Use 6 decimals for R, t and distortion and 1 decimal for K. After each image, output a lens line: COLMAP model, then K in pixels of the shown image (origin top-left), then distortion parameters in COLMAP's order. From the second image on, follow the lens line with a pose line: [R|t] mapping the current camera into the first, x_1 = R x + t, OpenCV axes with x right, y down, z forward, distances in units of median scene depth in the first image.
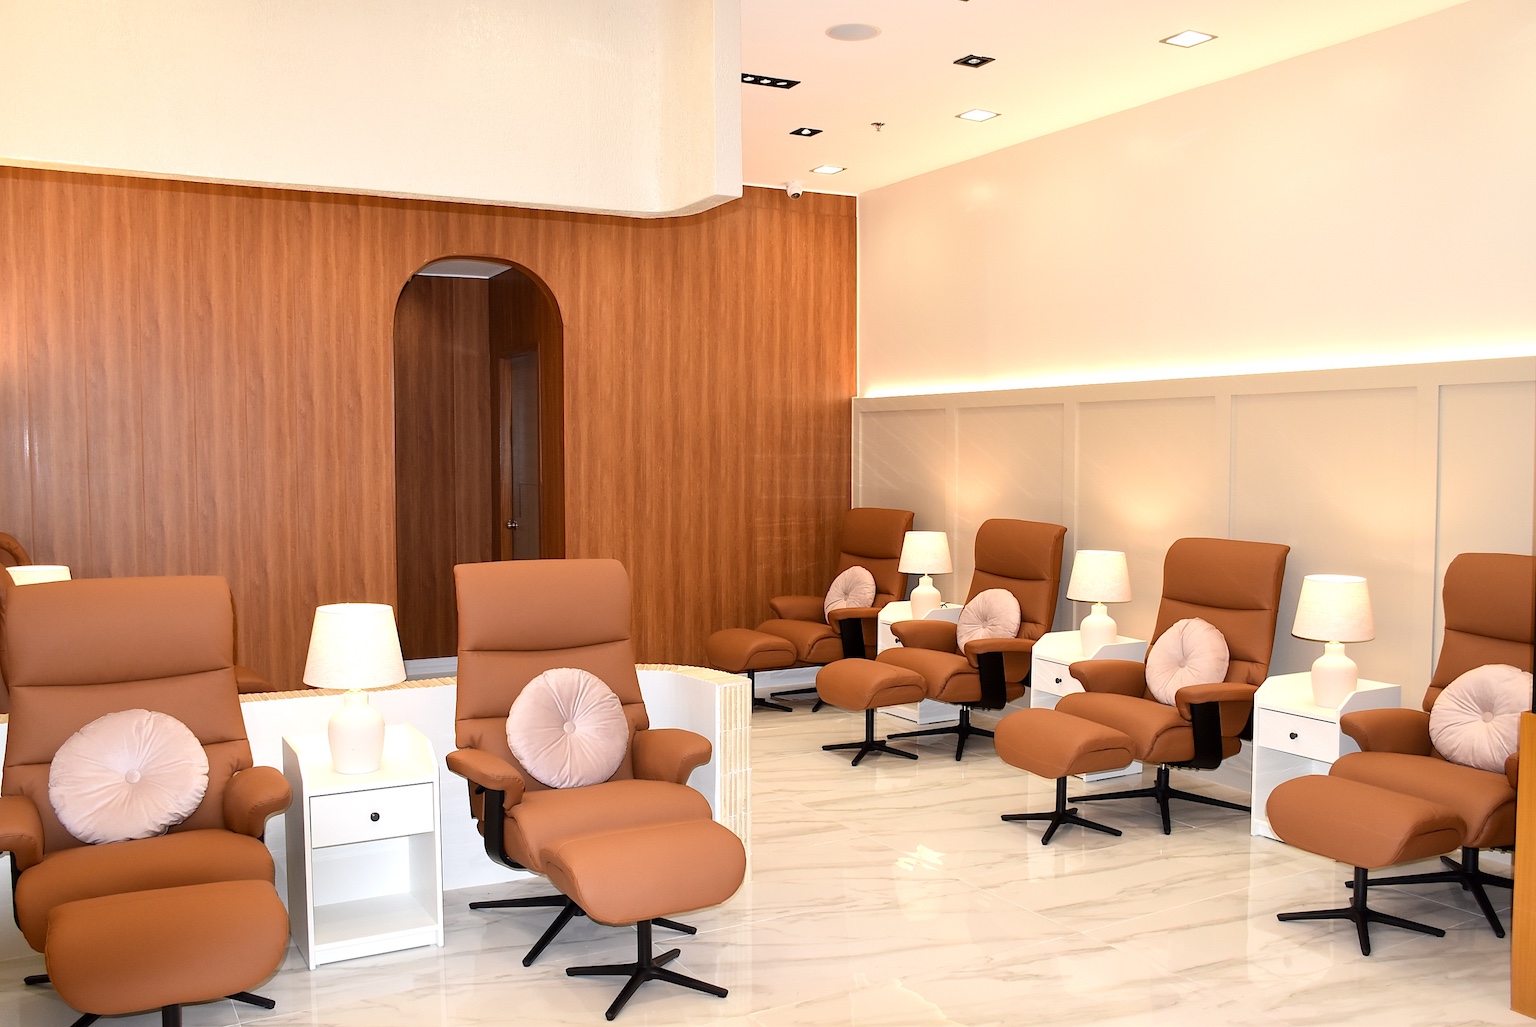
lens RADIAL K [[1360.1, 0, 765.8], [0, 1360.1, 540.8], [0, 0, 1]] dist [-0.046441, 0.009496]
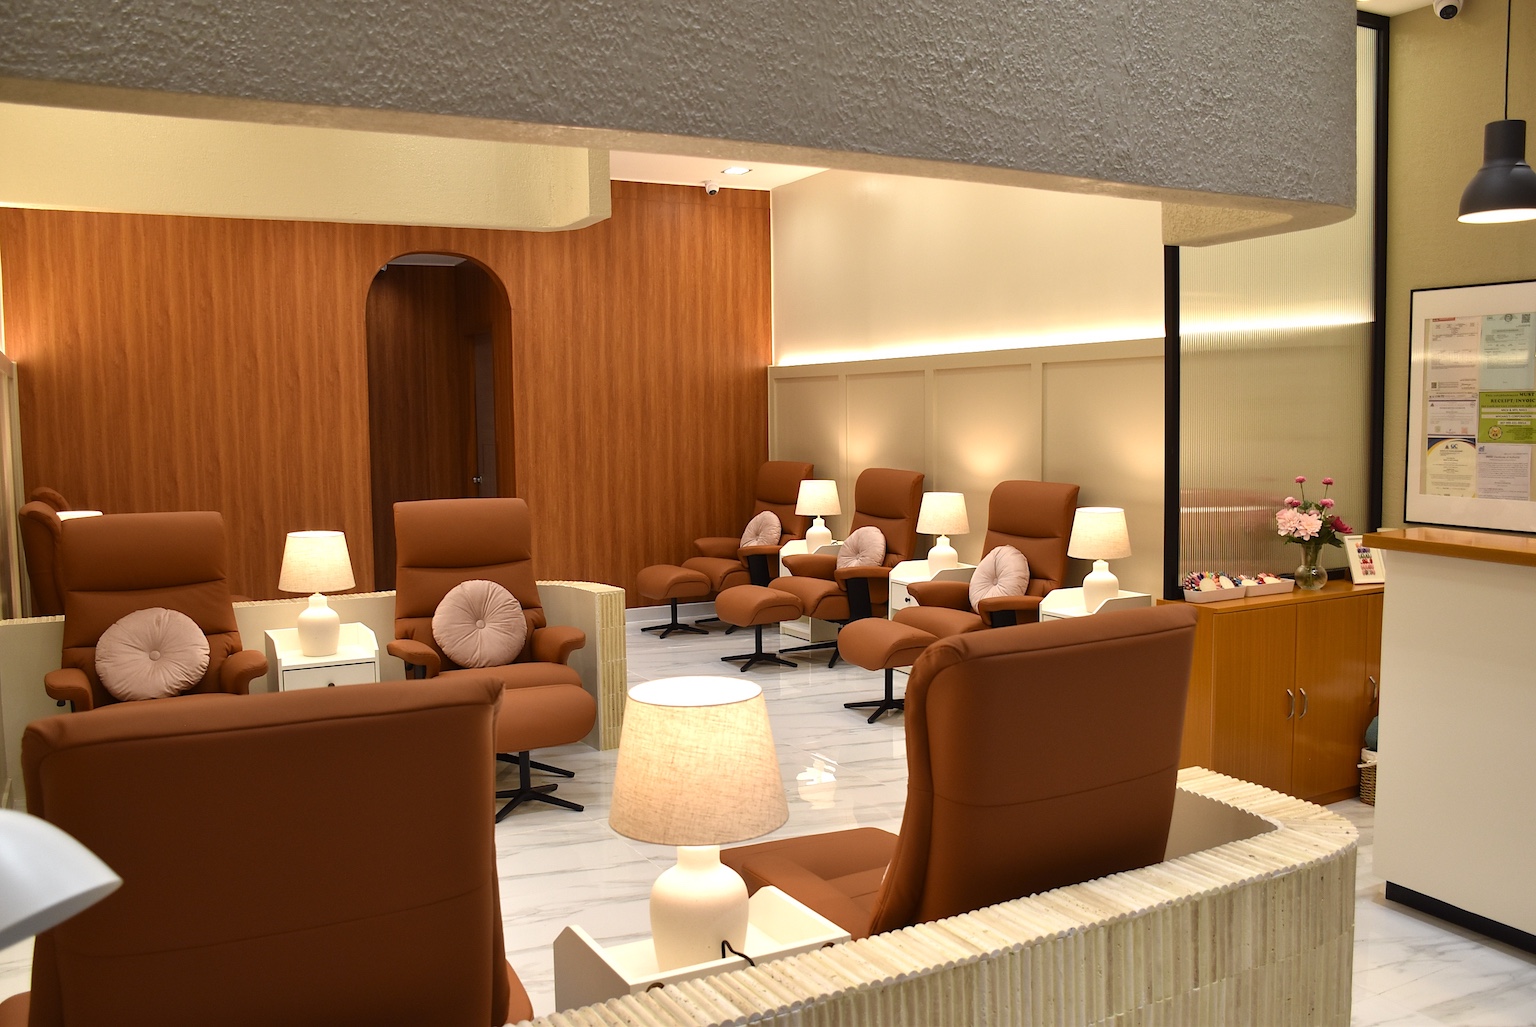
lens RADIAL K [[1437.8, 0, 772.7], [0, 1437.8, 532.8], [0, 0, 1]] dist [-0.006611, -0.013545]
pose [[0.999485, -0.009627, -0.030619, 0.115131], [0.010177, 0.999789, 0.017871, 0.016135], [0.030440, -0.018174, 0.999371, -0.246960]]
